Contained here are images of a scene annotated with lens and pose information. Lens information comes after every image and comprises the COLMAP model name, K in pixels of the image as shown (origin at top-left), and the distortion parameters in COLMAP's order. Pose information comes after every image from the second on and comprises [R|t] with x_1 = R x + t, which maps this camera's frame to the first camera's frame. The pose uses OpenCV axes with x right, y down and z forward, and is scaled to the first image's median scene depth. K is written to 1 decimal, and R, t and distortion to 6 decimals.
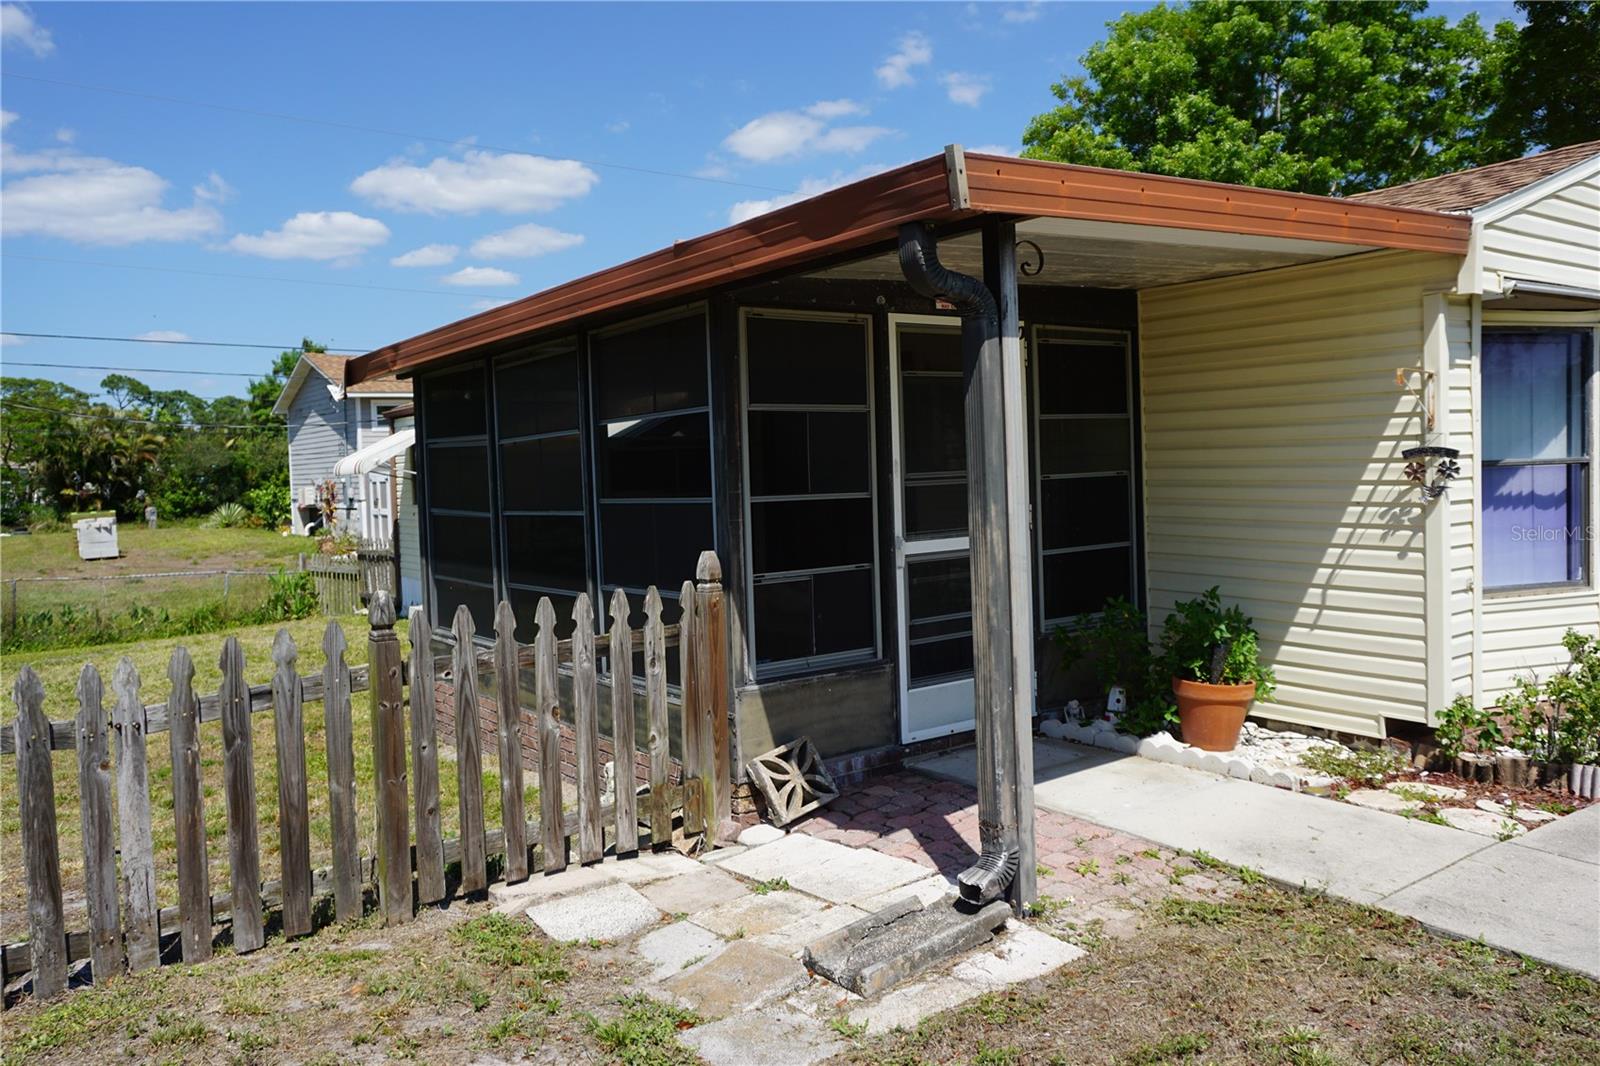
lens RADIAL K [[1192.9, 0, 802.5], [0, 1192.9, 525.3], [0, 0, 1]] dist [-0.039134, 0.027190]
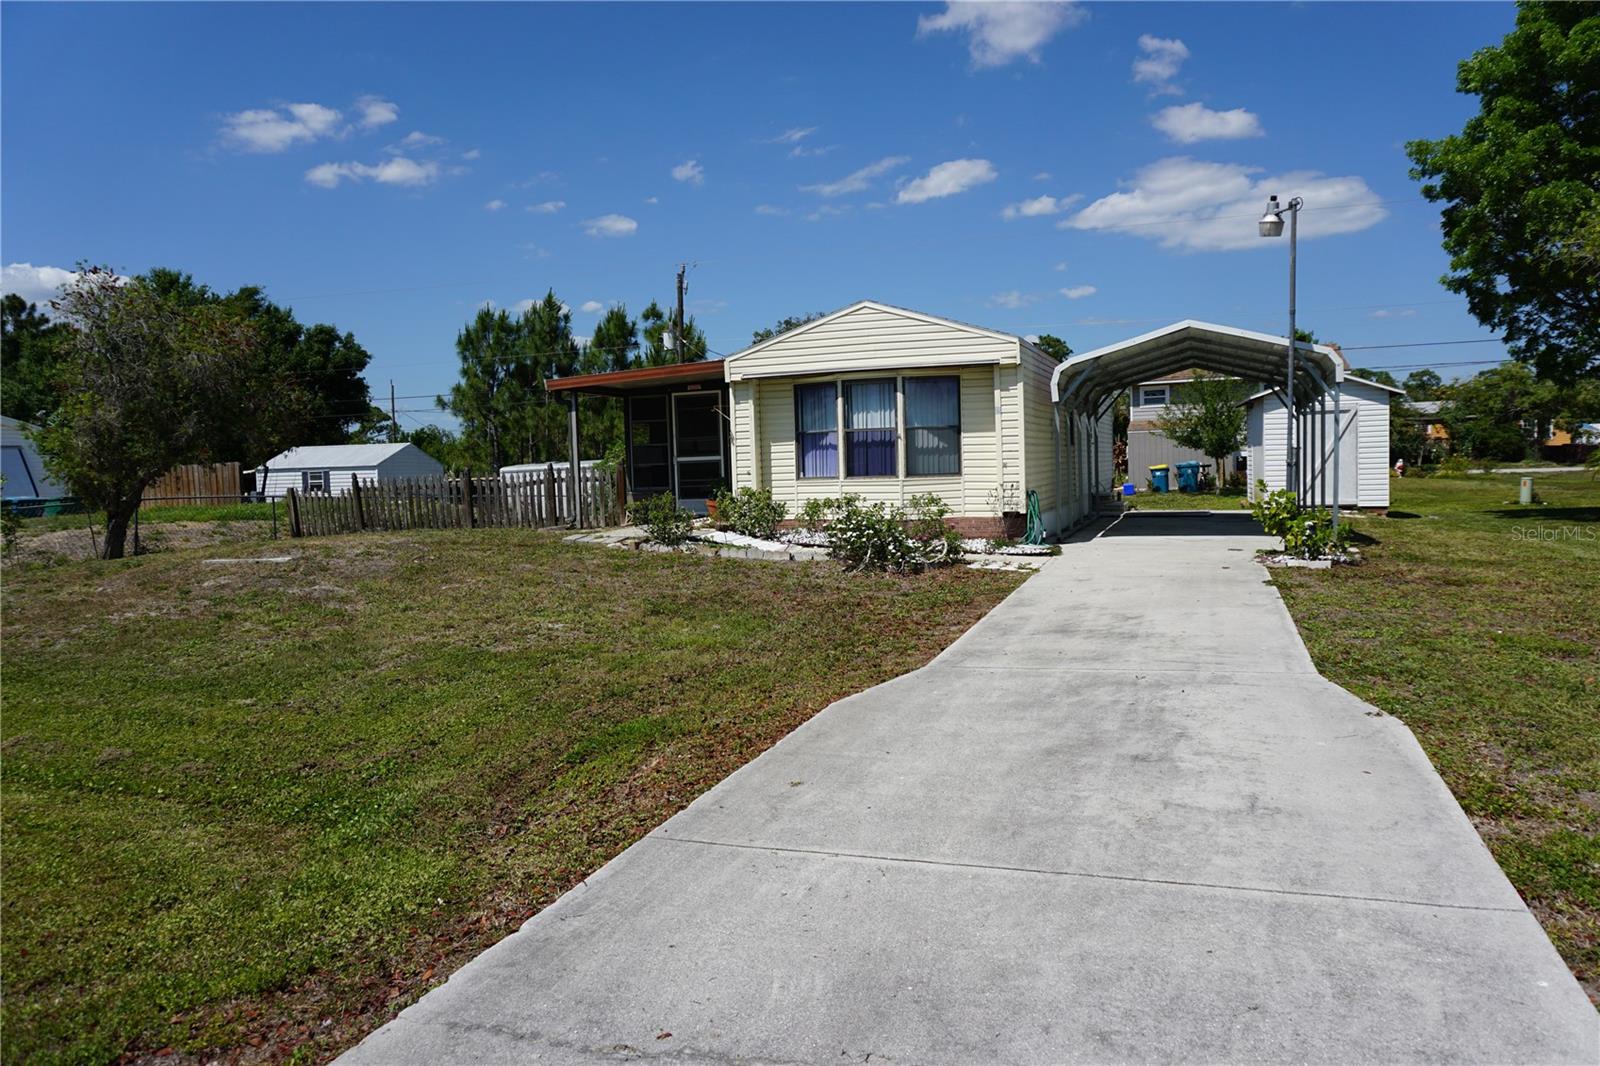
lens RADIAL K [[1061.0, 0, 805.4], [0, 1061.0, 525.6], [0, 0, 1]] dist [-0.043754, 0.019420]
pose [[0.547987, 0.060039, -0.834329, 3.273641], [-0.026144, 0.998163, 0.054657, 0.036858], [0.836078, -0.008139, 0.548550, -0.457480]]
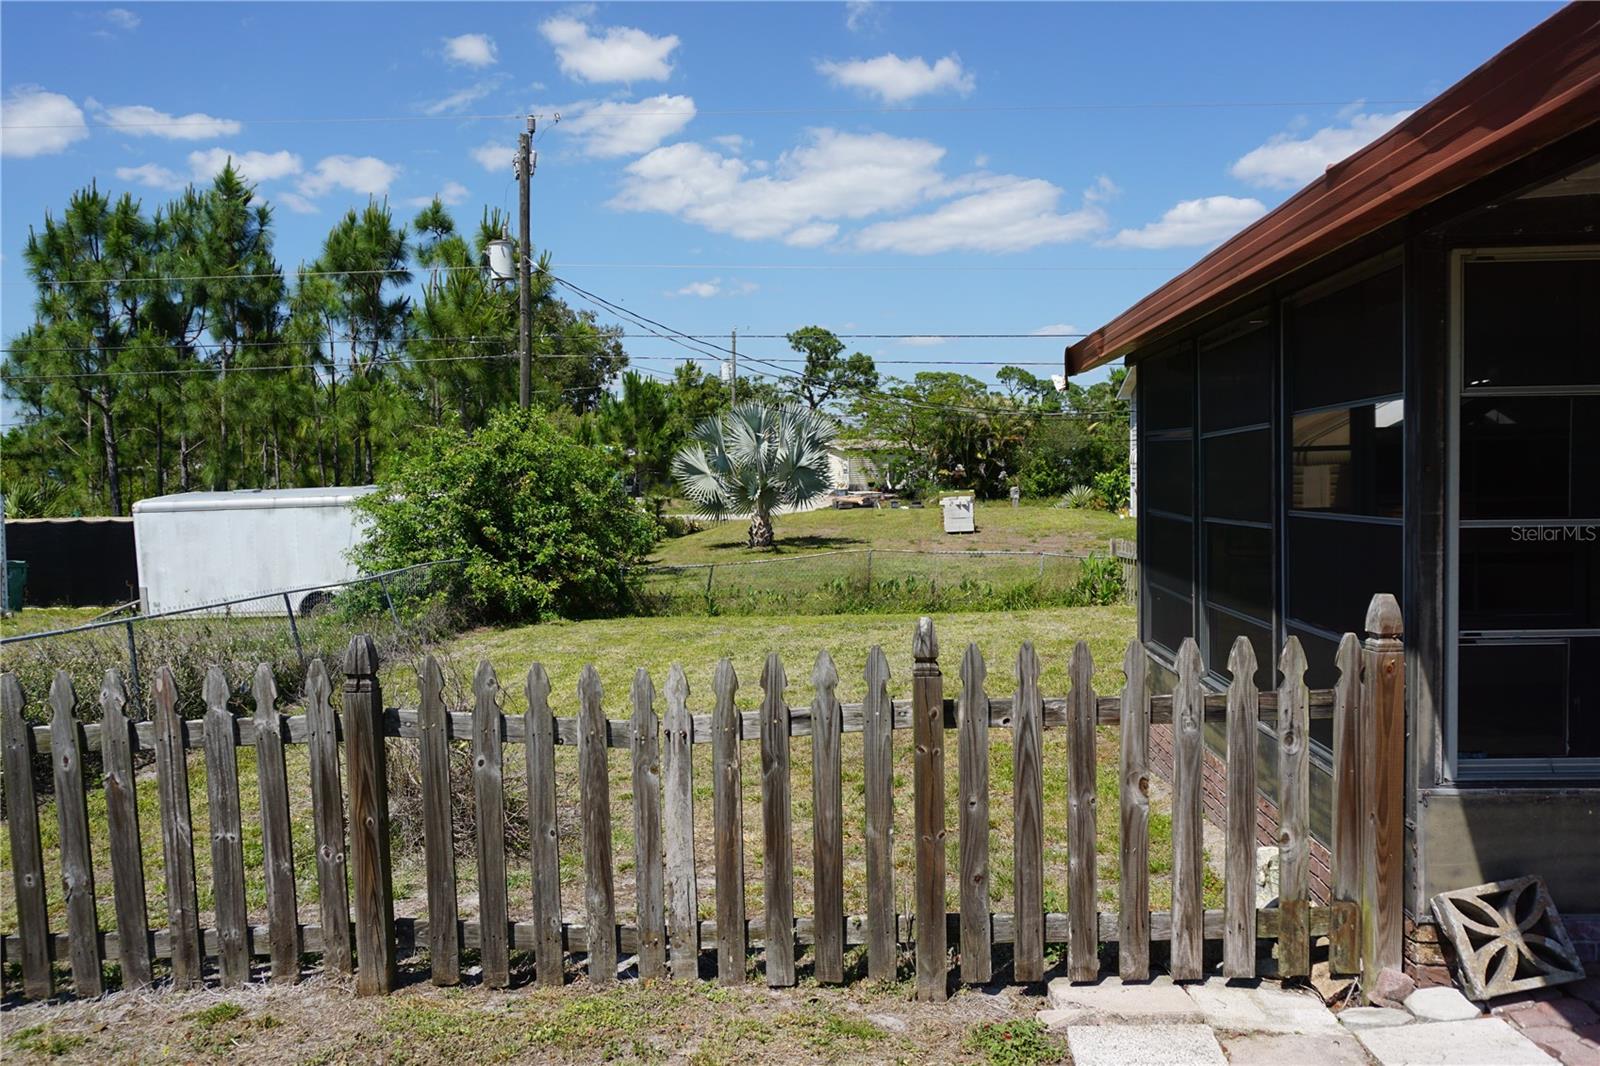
lens RADIAL K [[1192.9, 0, 807.0], [0, 1192.9, 525.1], [0, 0, 1]] dist [-0.039134, 0.027190]
pose [[0.767485, 0.045304, -0.639464, 0.107704], [-0.036209, 0.998971, 0.027316, -0.026656], [0.640044, 0.002189, 0.768335, 0.224632]]
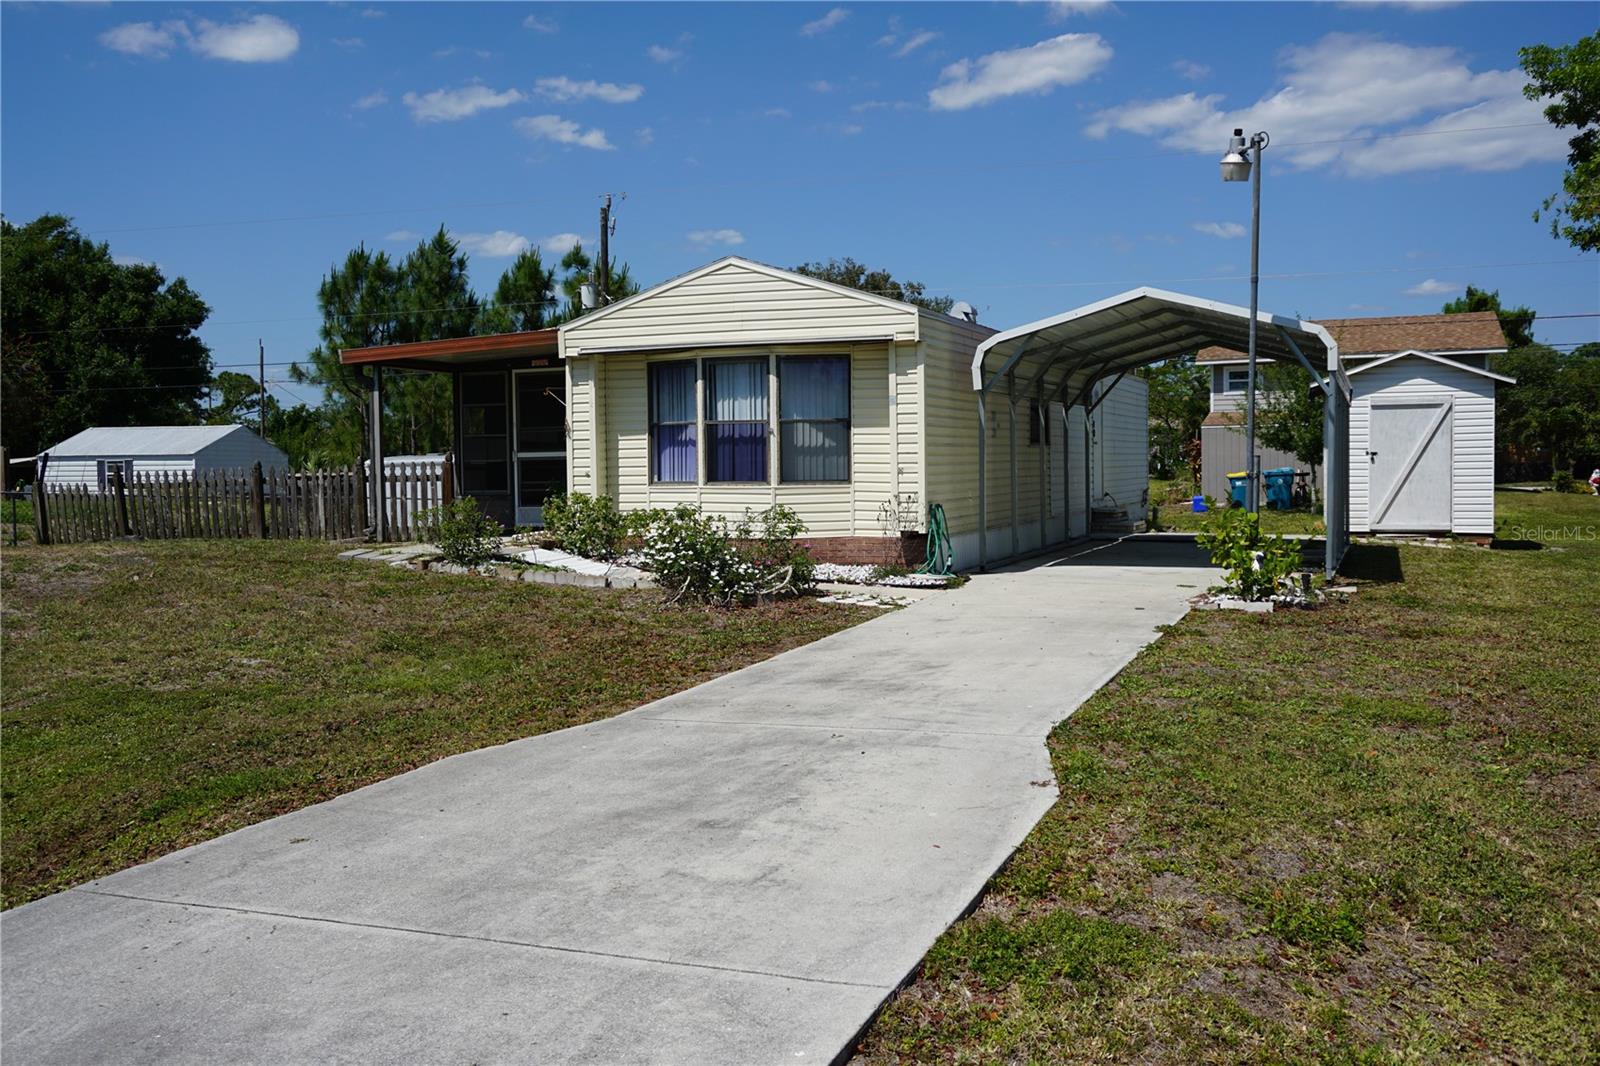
lens RADIAL K [[1440.1, 0, 797.8], [0, 1440.1, 518.4], [0, 0, 1]] dist [-0.026332, 0.019693]
pose [[0.521540, 0.055622, -0.851412, 3.627920], [-0.044453, 0.998289, 0.037988, 0.010919], [0.852068, 0.018035, 0.523120, -0.201391]]
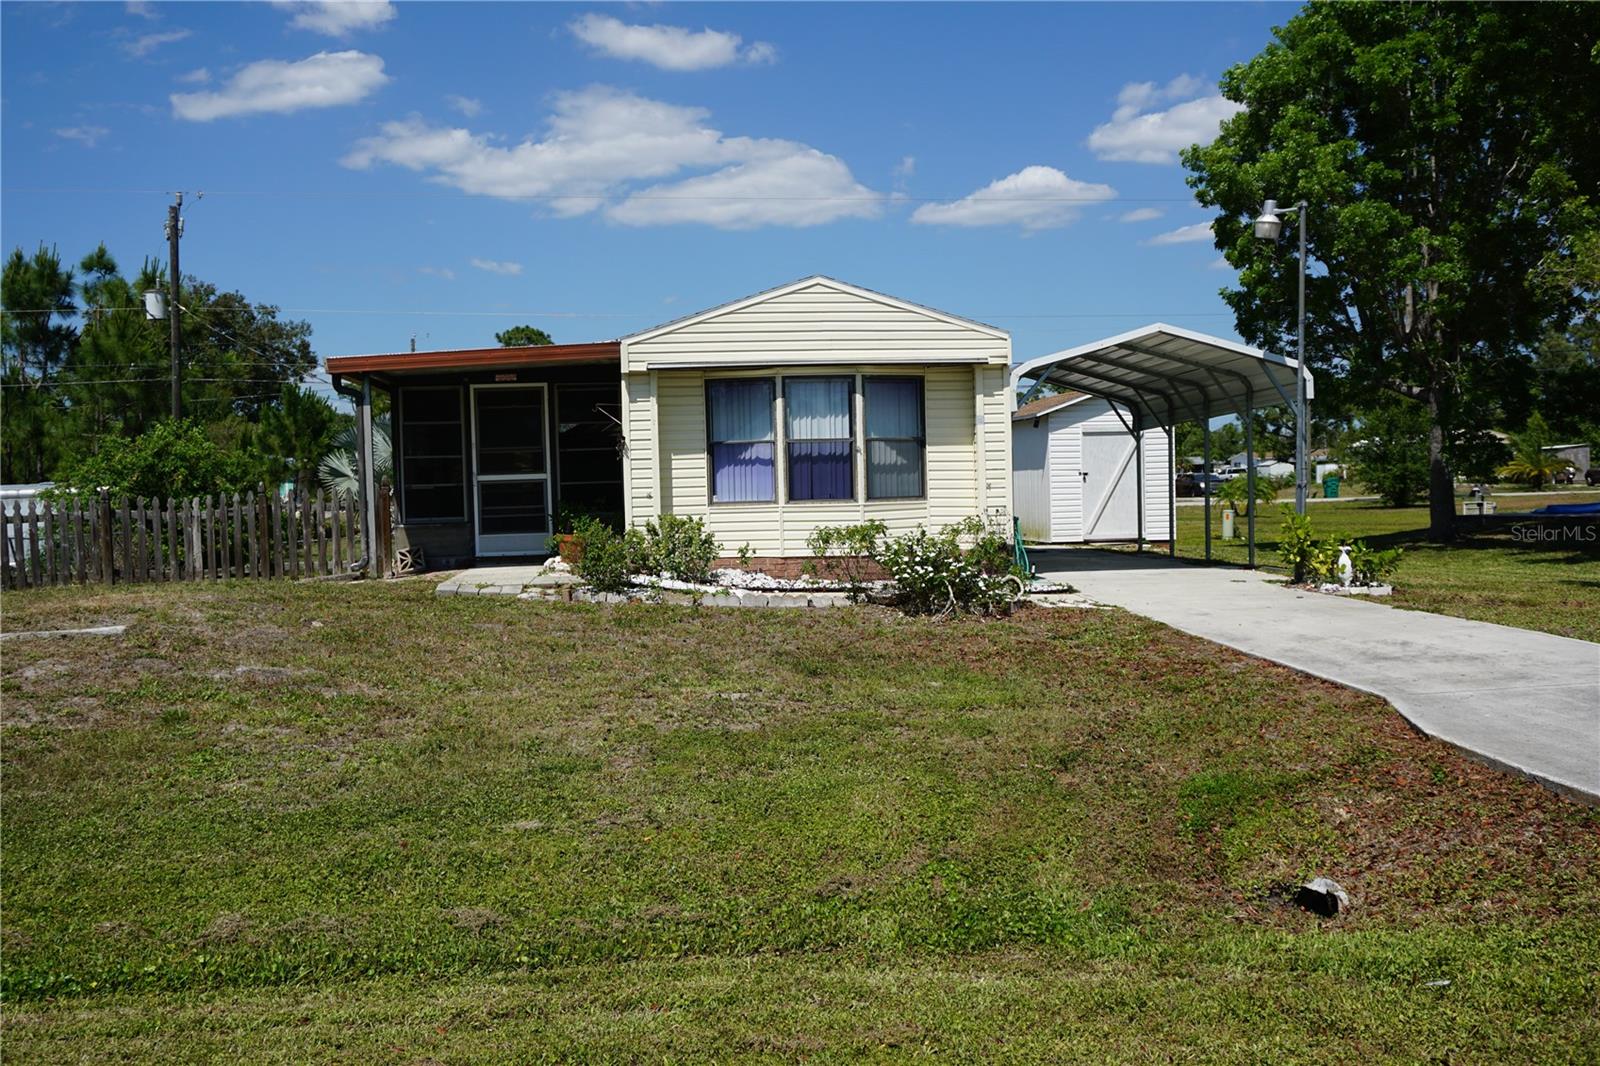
lens RADIAL K [[1440.1, 0, 805.2], [0, 1440.1, 540.0], [0, 0, 1]] dist [-0.026332, 0.019693]
pose [[0.862760, 0.028036, -0.504837, 2.460235], [-0.025406, 0.999604, 0.012094, 0.105954], [0.504976, 0.002392, 0.863130, -1.401421]]
